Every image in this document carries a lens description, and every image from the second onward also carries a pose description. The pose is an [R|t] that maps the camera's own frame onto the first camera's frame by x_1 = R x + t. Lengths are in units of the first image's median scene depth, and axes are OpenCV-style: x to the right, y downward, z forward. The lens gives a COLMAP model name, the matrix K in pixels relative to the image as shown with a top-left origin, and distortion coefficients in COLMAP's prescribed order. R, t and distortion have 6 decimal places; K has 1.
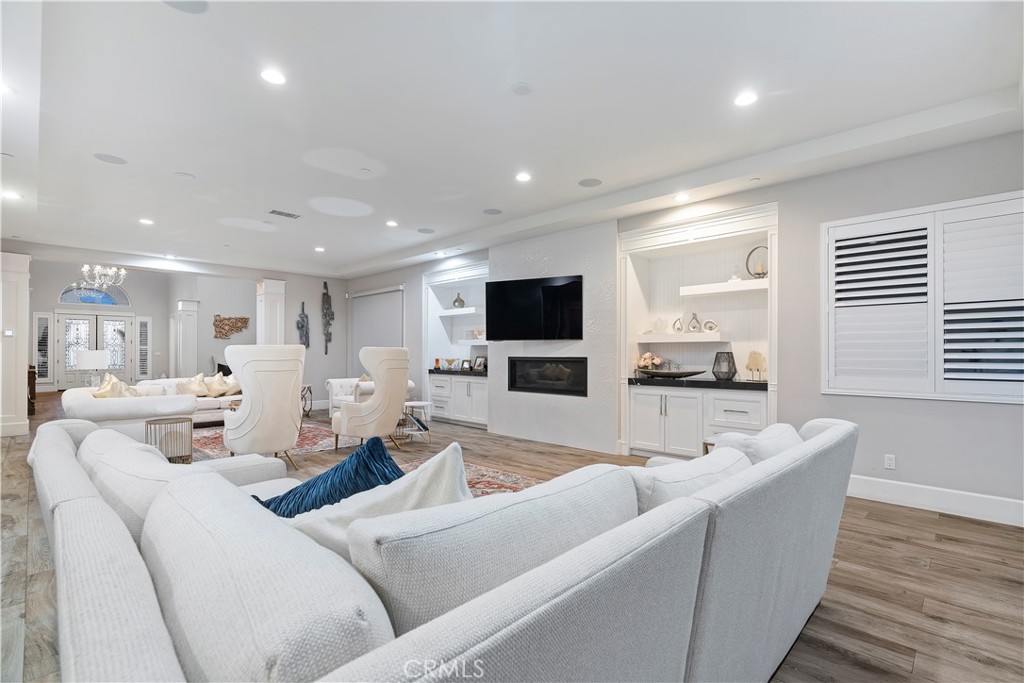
lens RADIAL K [[475.1, 0, 511.8], [0, 475.1, 337.5], [0, 0, 1]] dist [-0.002507, 0.002492]
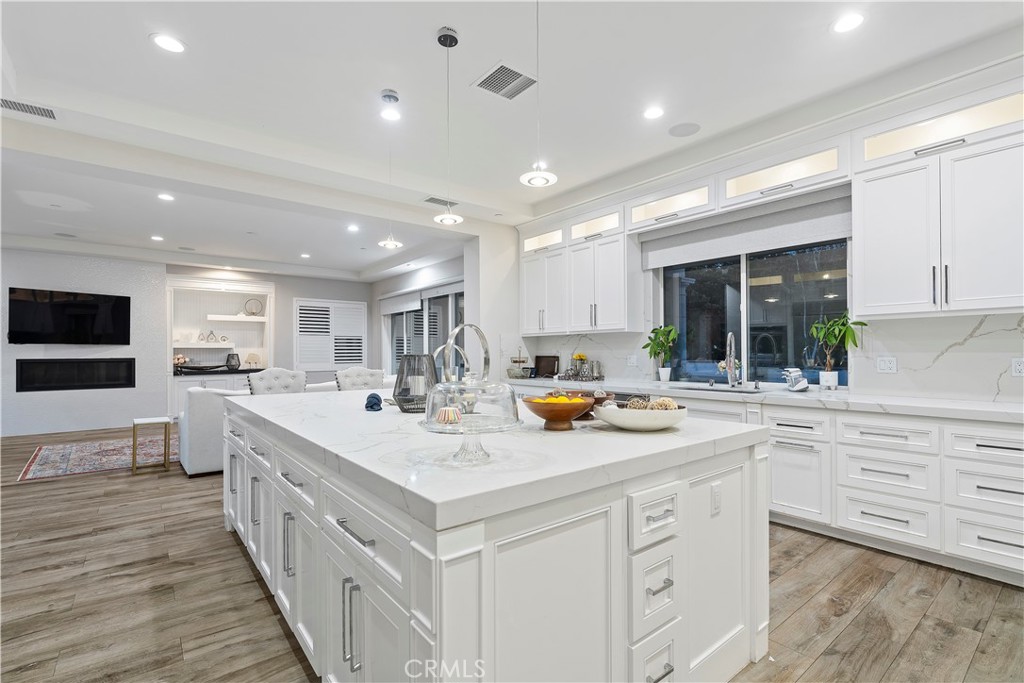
lens RADIAL K [[475.1, 0, 527.2], [0, 475.1, 347.2], [0, 0, 1]] dist [-0.002507, 0.002492]
pose [[0.091909, 0.006850, 0.995744, -1.143765], [-0.029838, 0.999546, -0.004122, -0.018306], [-0.995320, -0.029333, 0.092072, -0.253557]]
